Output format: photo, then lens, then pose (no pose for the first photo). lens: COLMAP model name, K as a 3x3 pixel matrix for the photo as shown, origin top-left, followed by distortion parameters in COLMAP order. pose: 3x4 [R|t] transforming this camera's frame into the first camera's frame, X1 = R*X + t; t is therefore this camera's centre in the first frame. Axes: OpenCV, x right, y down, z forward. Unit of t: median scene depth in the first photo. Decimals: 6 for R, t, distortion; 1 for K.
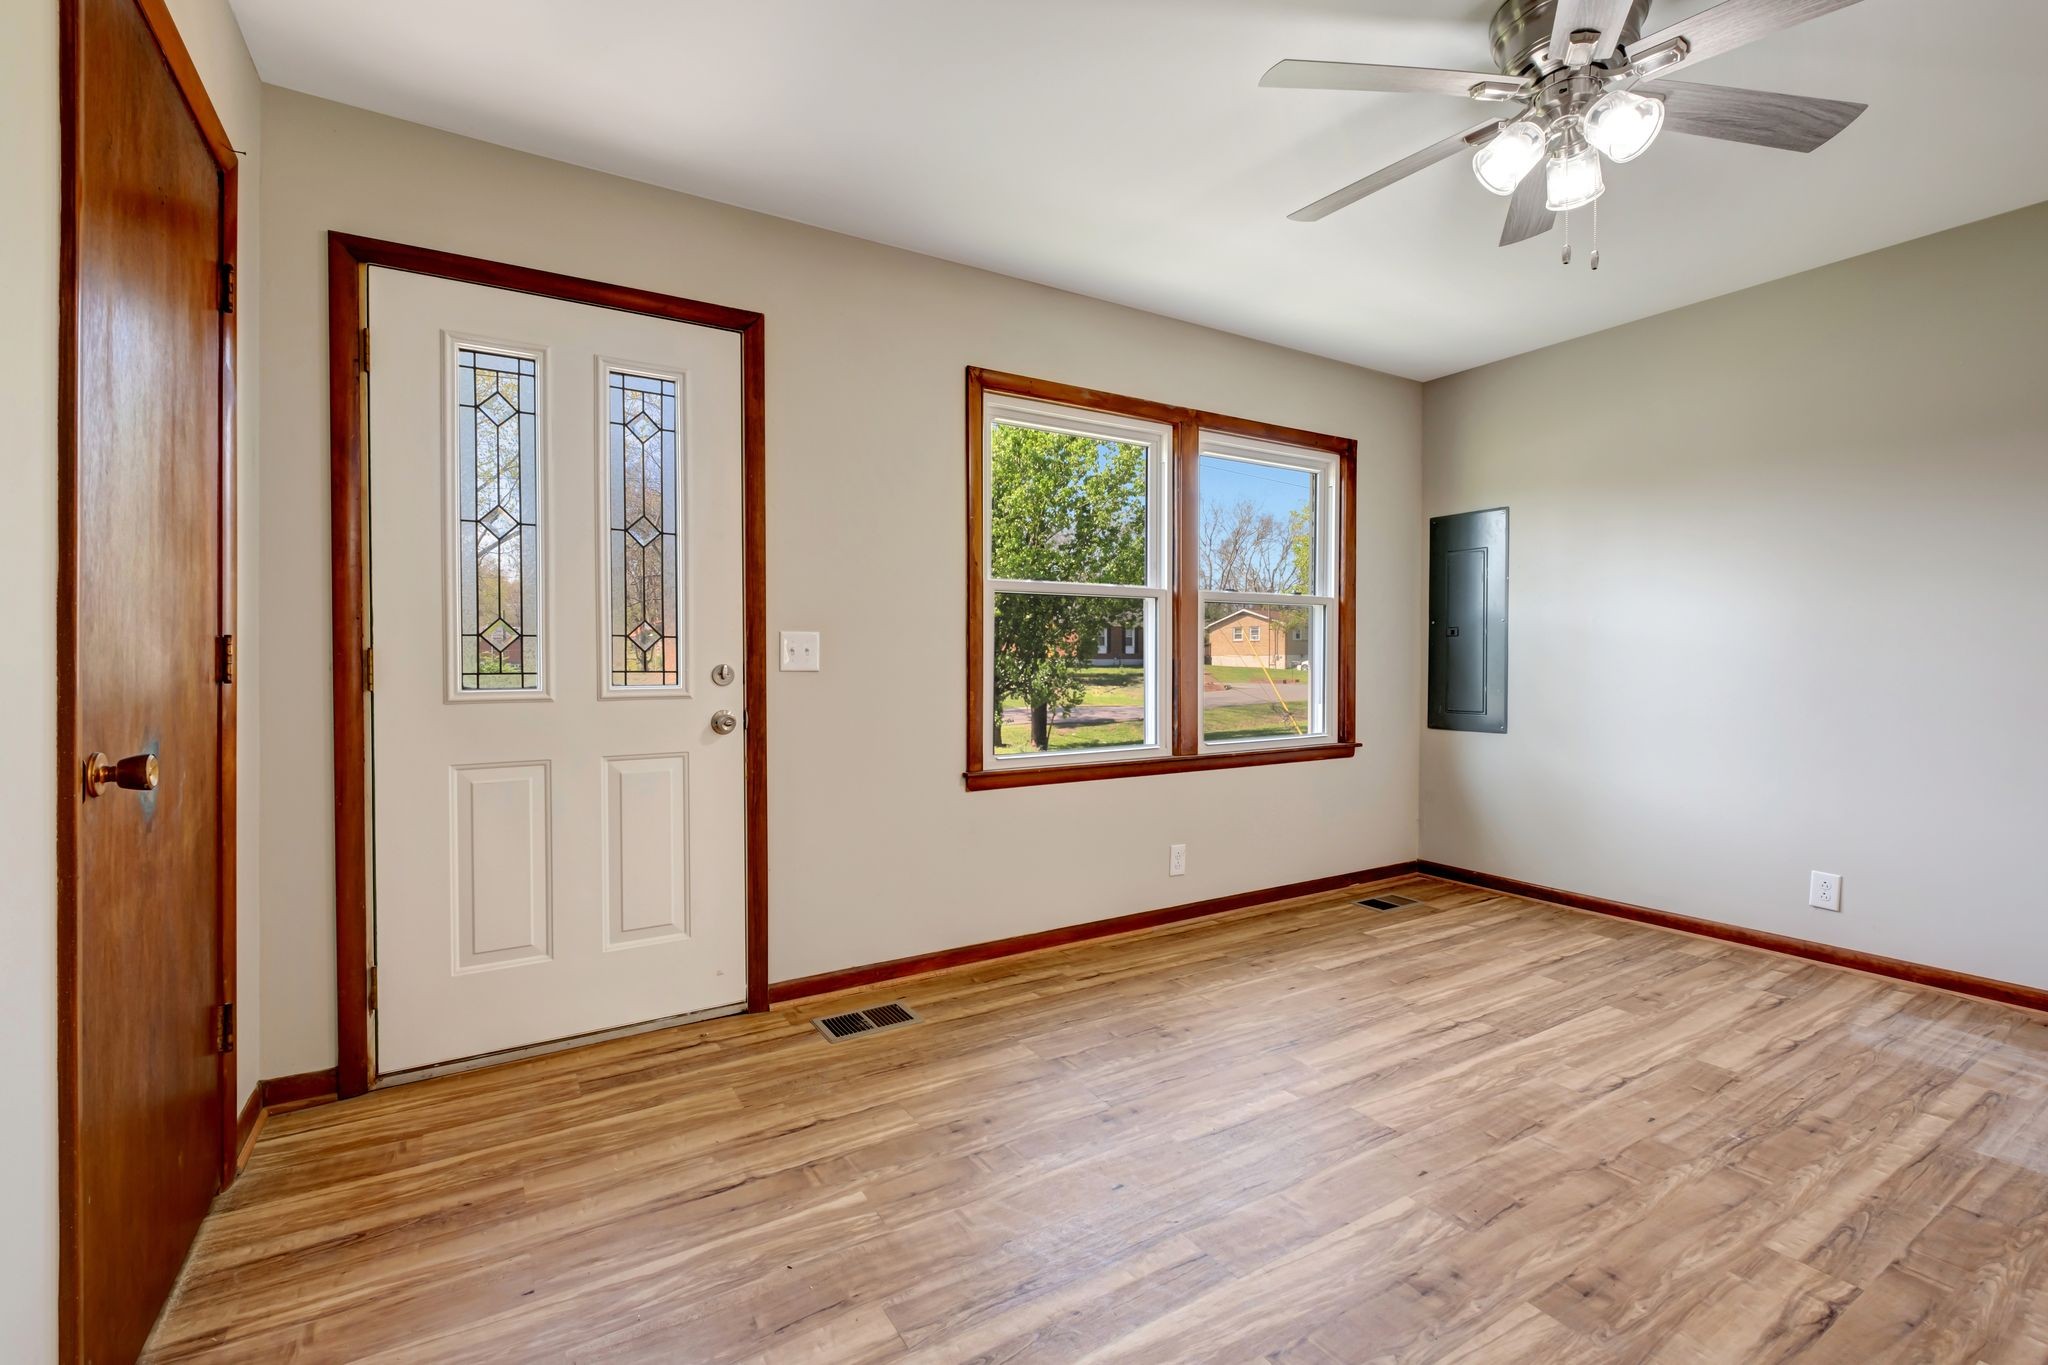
lens RADIAL K [[896.5, 0, 1031.7], [0, 896.5, 666.4], [0, 0, 1]] dist [0.003134, -0.005100]
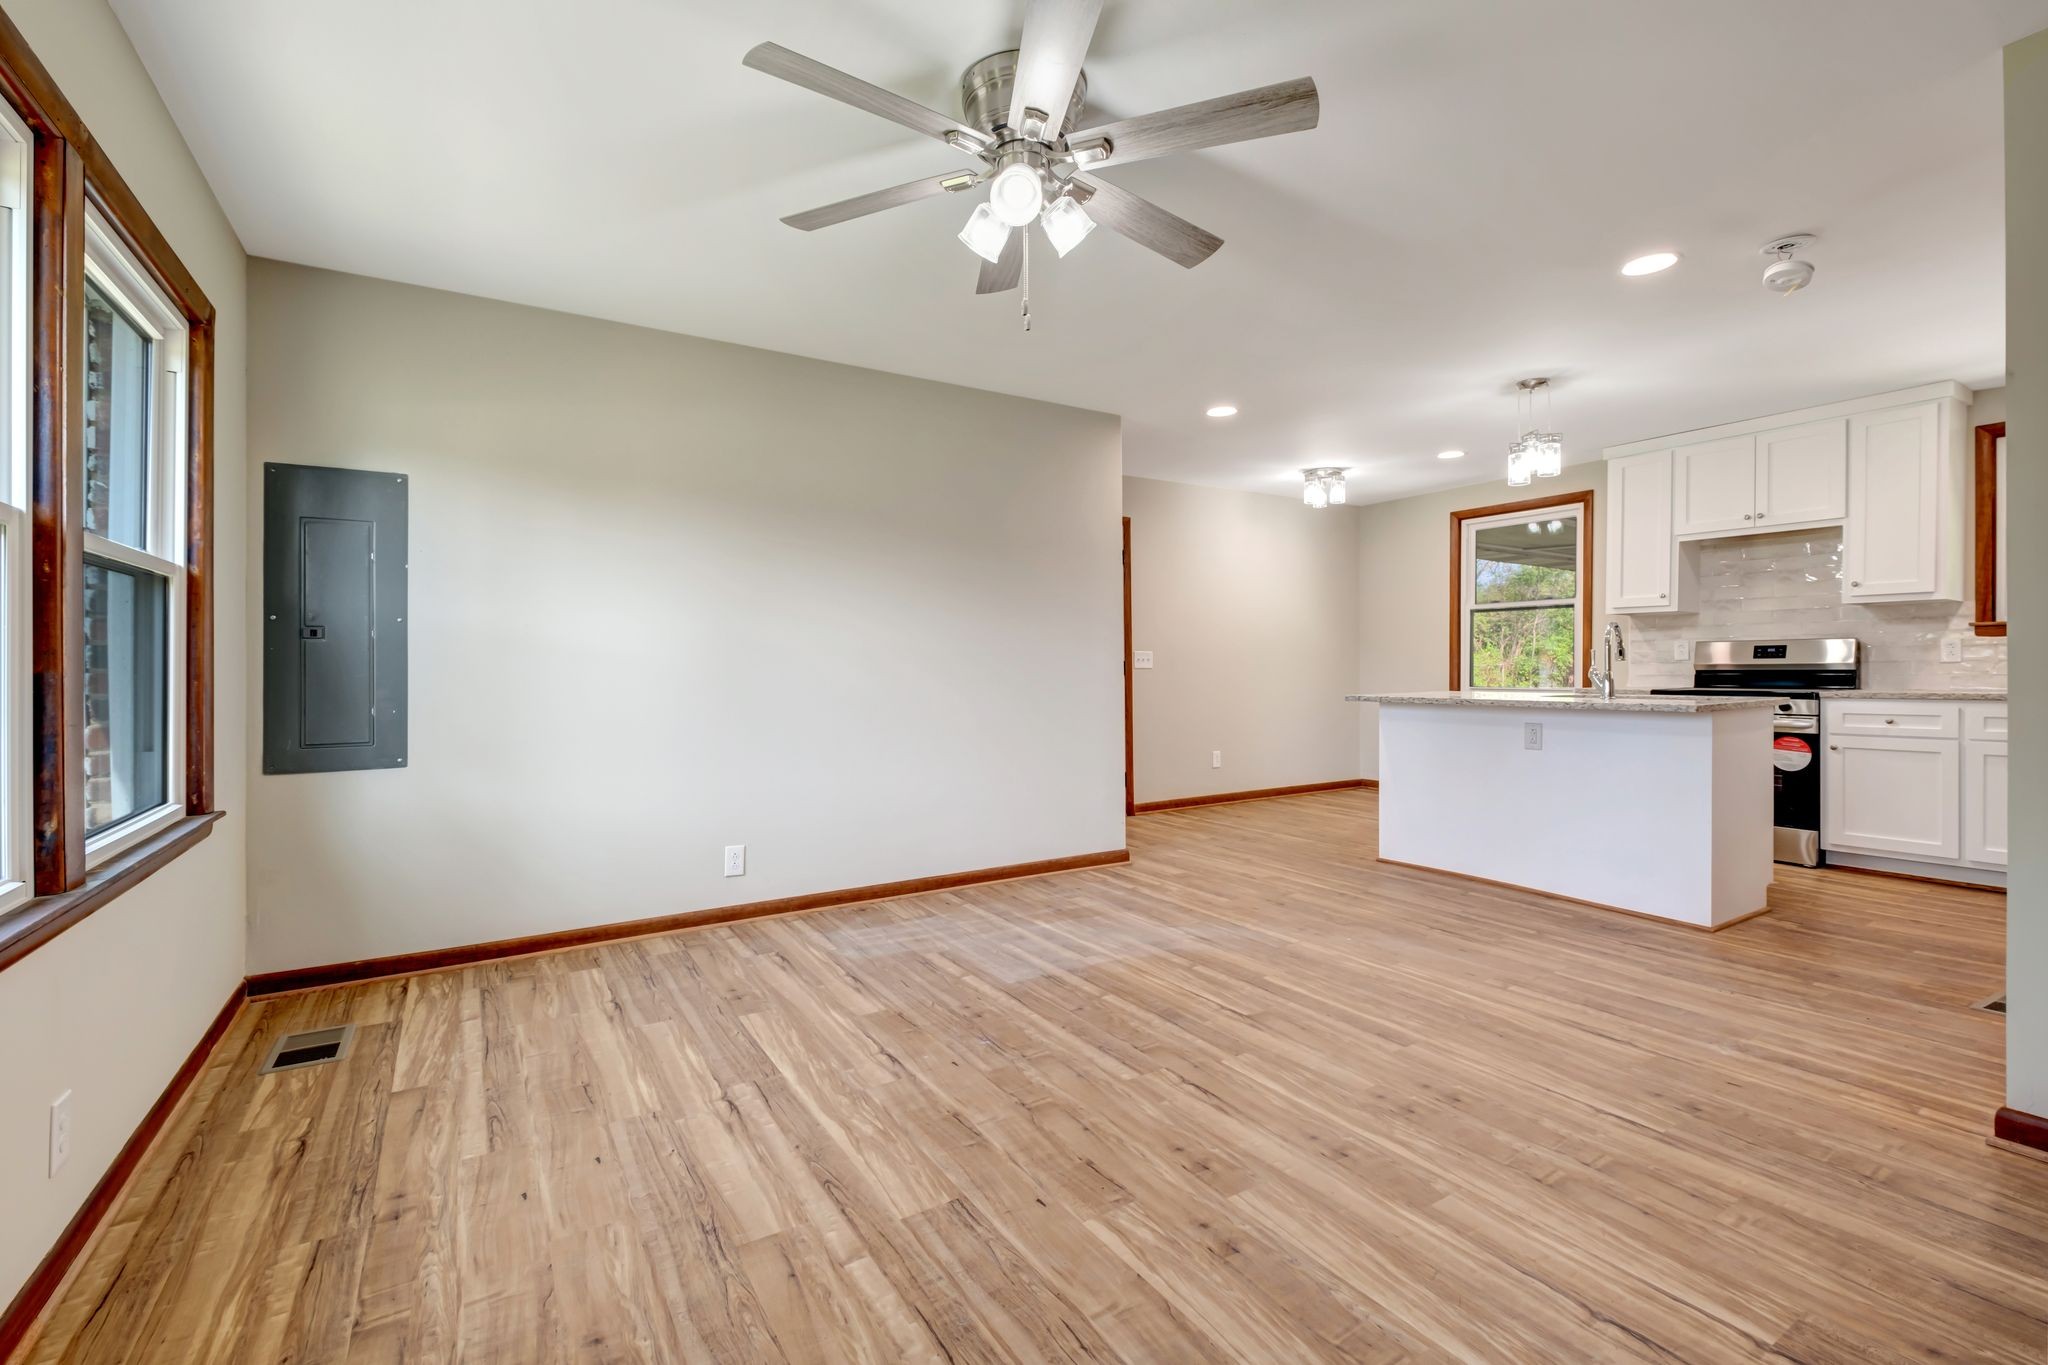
lens RADIAL K [[896.5, 0, 1010.6], [0, 896.5, 675.9], [0, 0, 1]] dist [0.003134, -0.005100]
pose [[0.007468, -0.013290, 0.999884, -0.361830], [0.017581, 0.999759, 0.013157, -0.008928], [-0.999818, 0.017481, 0.007699, 0.707852]]
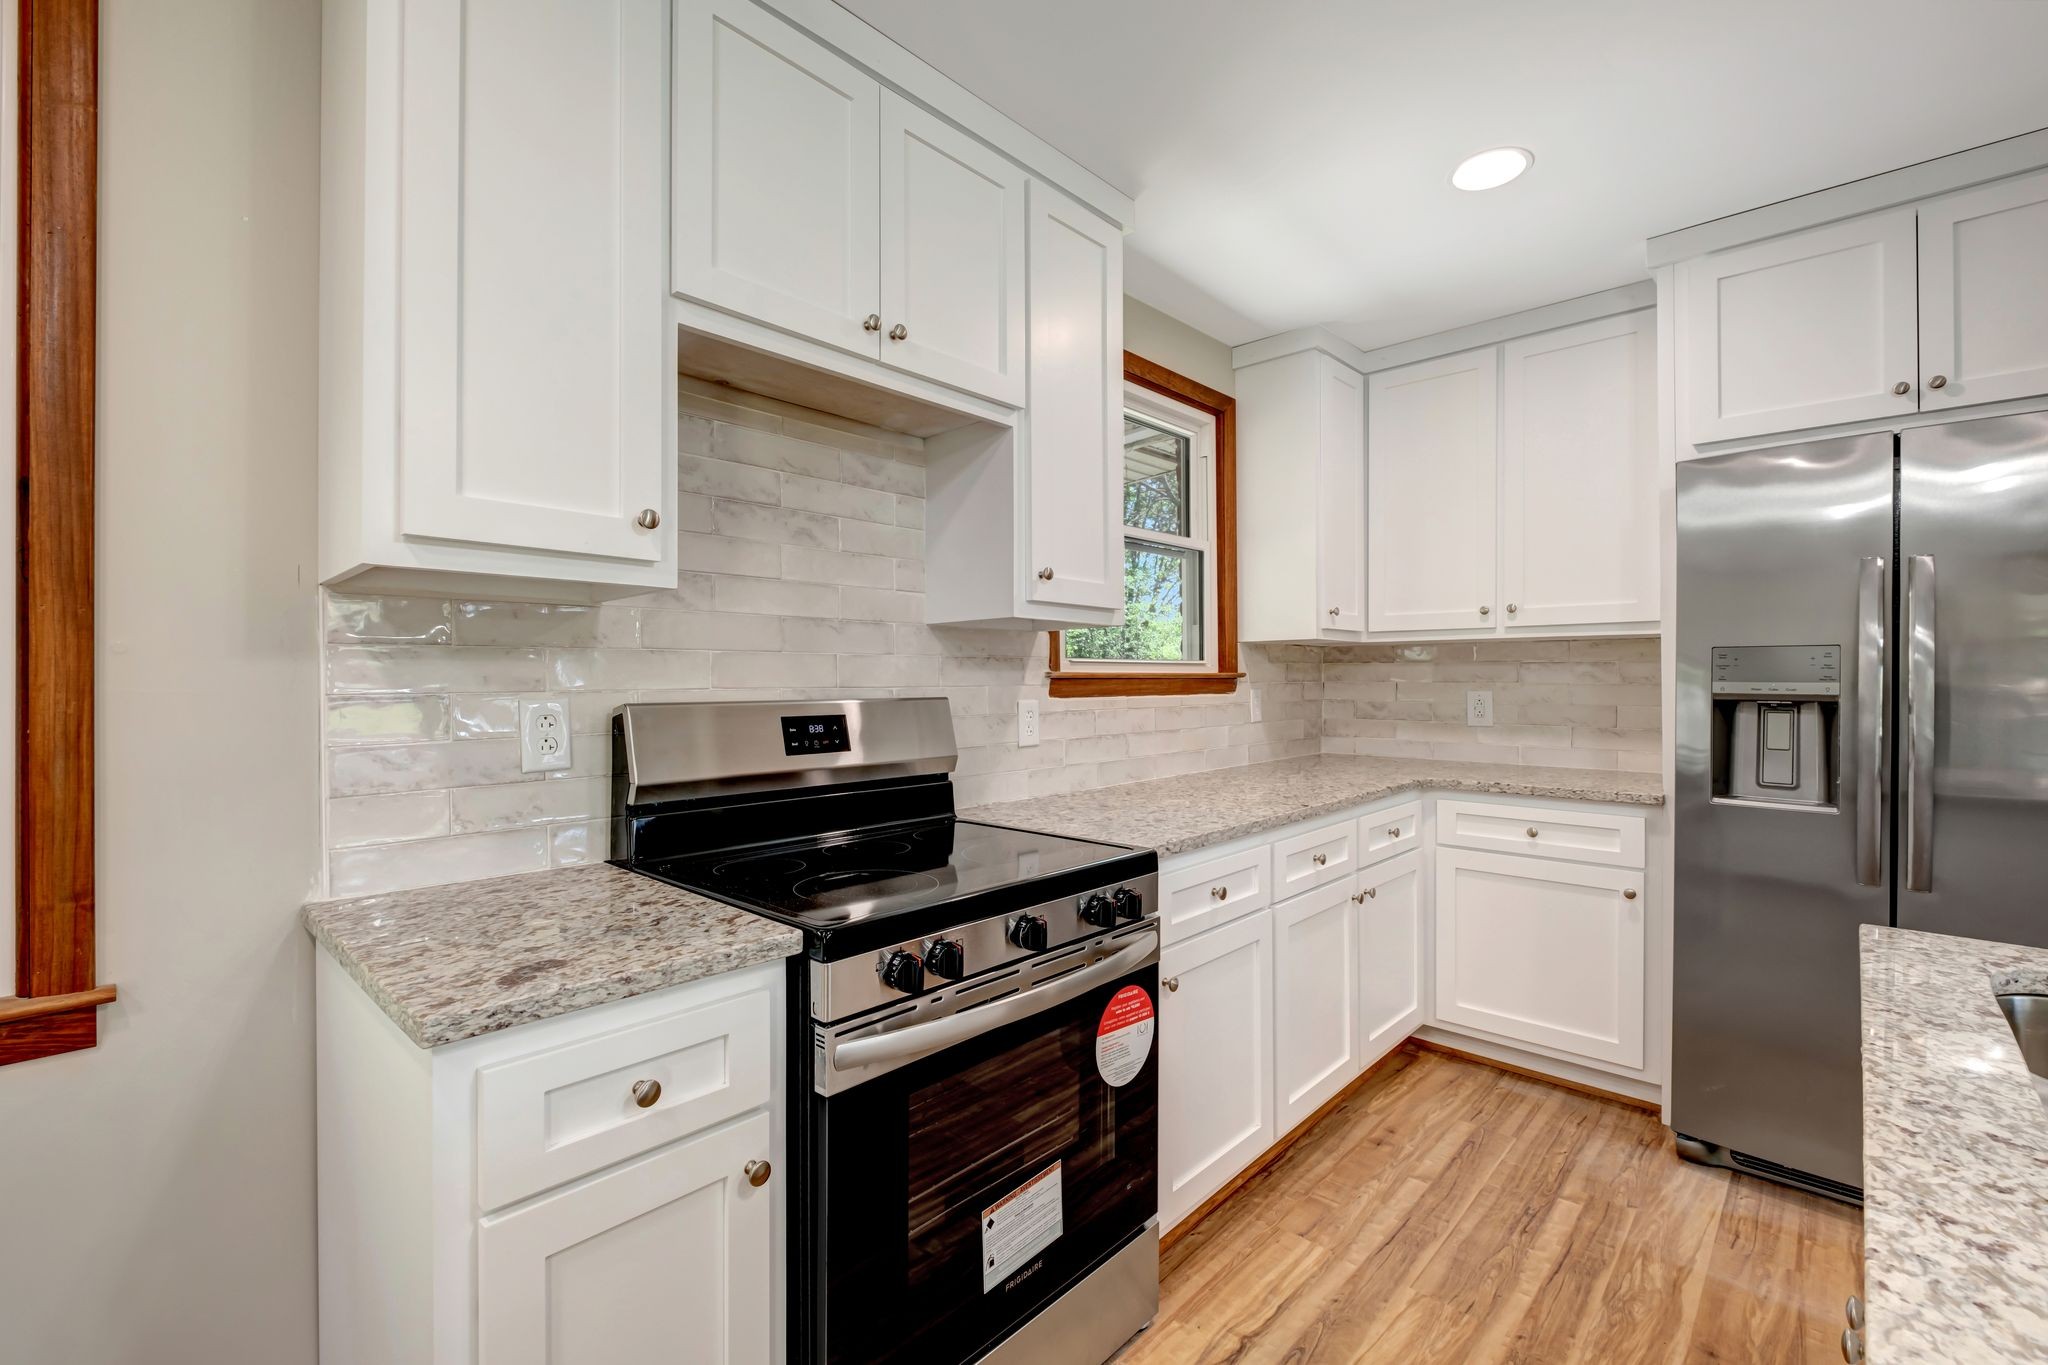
lens RADIAL K [[896.5, 0, 1049.9], [0, 896.5, 678.2], [0, 0, 1]] dist [0.003134, -0.005100]
pose [[-0.963665, -0.001198, -0.267109, 1.583468], [-0.003594, 0.999958, 0.008480, -0.054768], [0.267088, 0.009132, -0.963629, -0.213376]]
